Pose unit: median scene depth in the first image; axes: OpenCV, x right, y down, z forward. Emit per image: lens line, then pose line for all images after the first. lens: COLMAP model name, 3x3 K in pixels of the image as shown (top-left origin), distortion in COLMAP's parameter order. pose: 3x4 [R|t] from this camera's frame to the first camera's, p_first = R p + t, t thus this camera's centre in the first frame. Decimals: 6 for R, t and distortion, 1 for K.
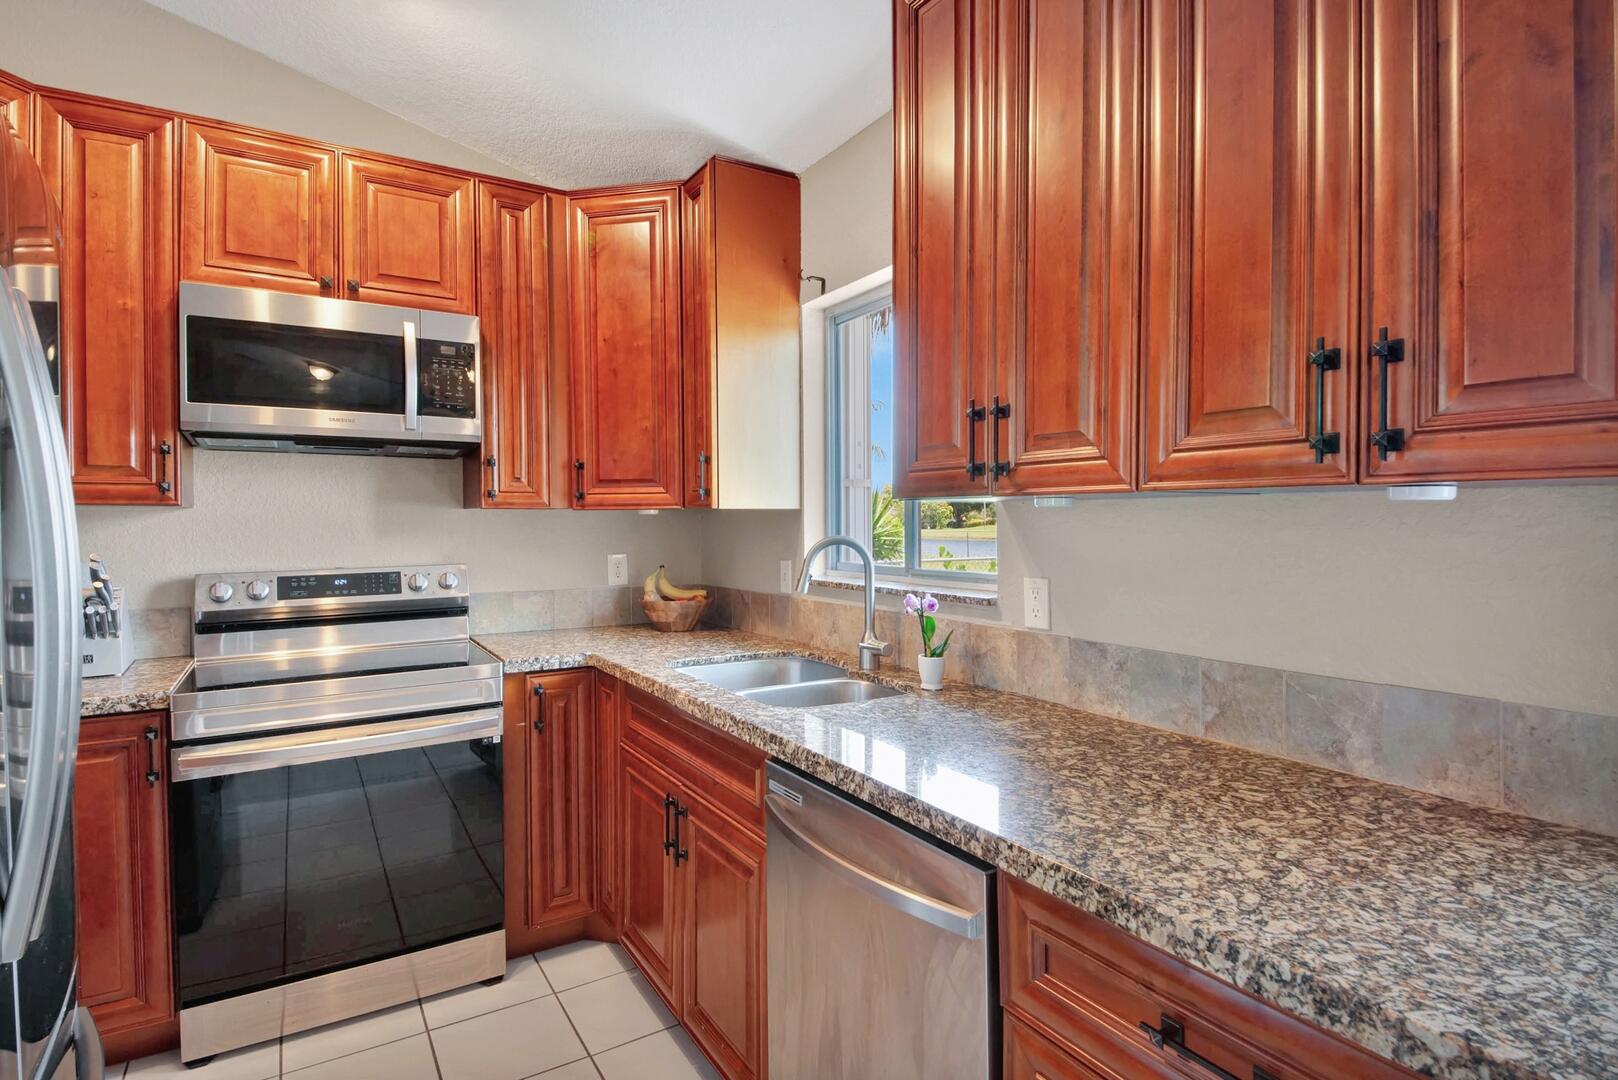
lens RADIAL K [[829.4, 0, 808.4], [0, 829.4, 534.6], [0, 0, 1]] dist [0.044555, -0.045698]
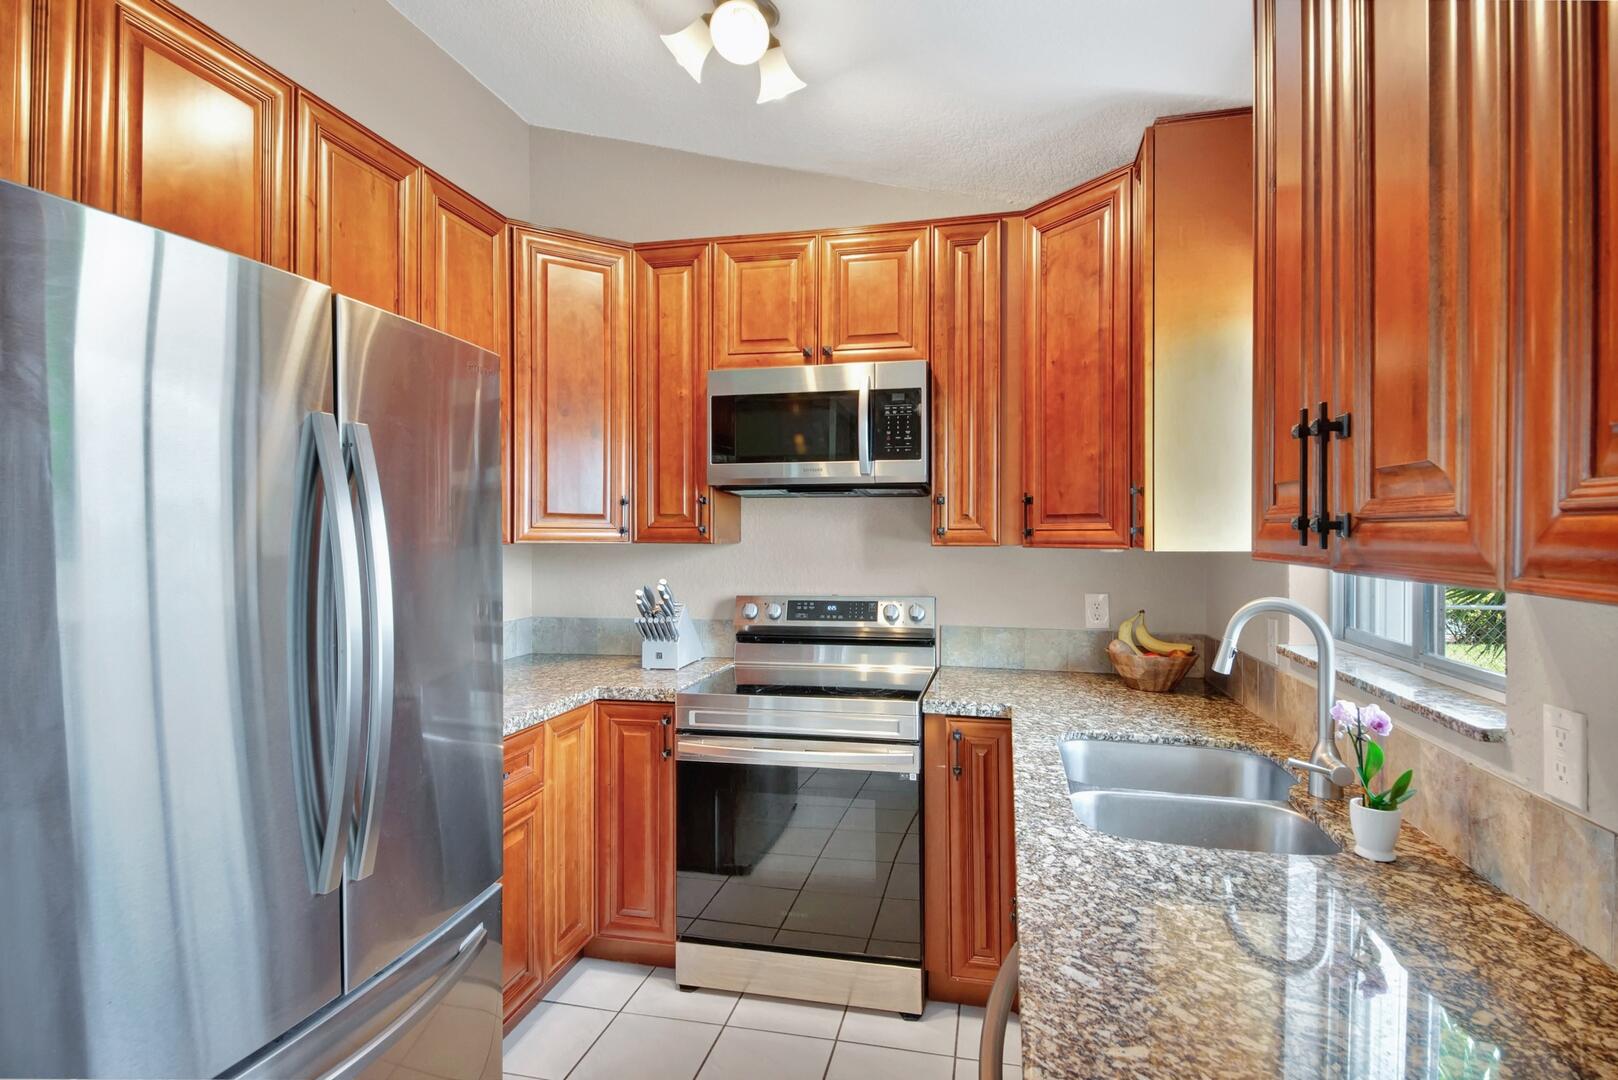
lens RADIAL K [[815.6, 0, 809.0], [0, 815.6, 540.0], [0, 0, 1]] dist [0.048371, -0.034231]
pose [[0.707781, 0.009319, -0.706370, 0.224462], [-0.014054, 0.999901, -0.000890, -0.037613], [0.706292, 0.010558, 0.707842, 0.193954]]
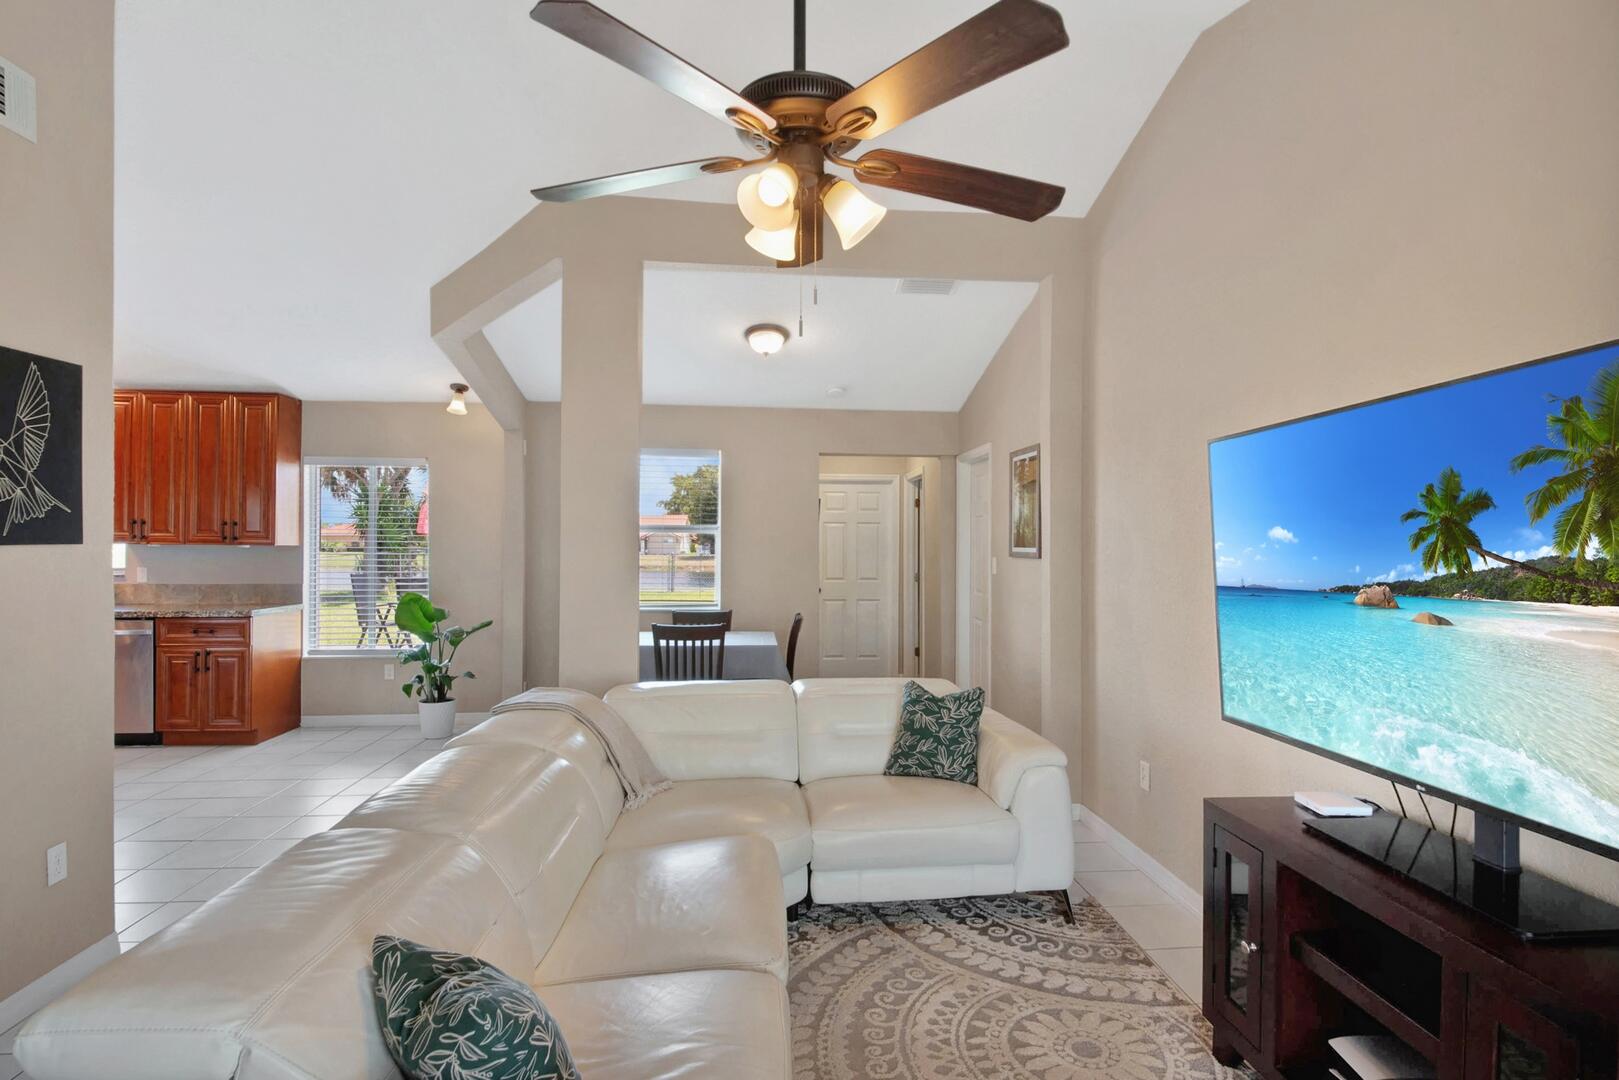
lens RADIAL K [[829.9, 0, 808.9], [0, 829.9, 534.6], [0, 0, 1]] dist [0.044555, -0.045698]
pose [[0.461088, 0.015983, 0.887211, -1.058907], [0.003594, 0.999796, -0.019879, -0.000827], [-0.887347, 0.012355, 0.460936, -2.089792]]
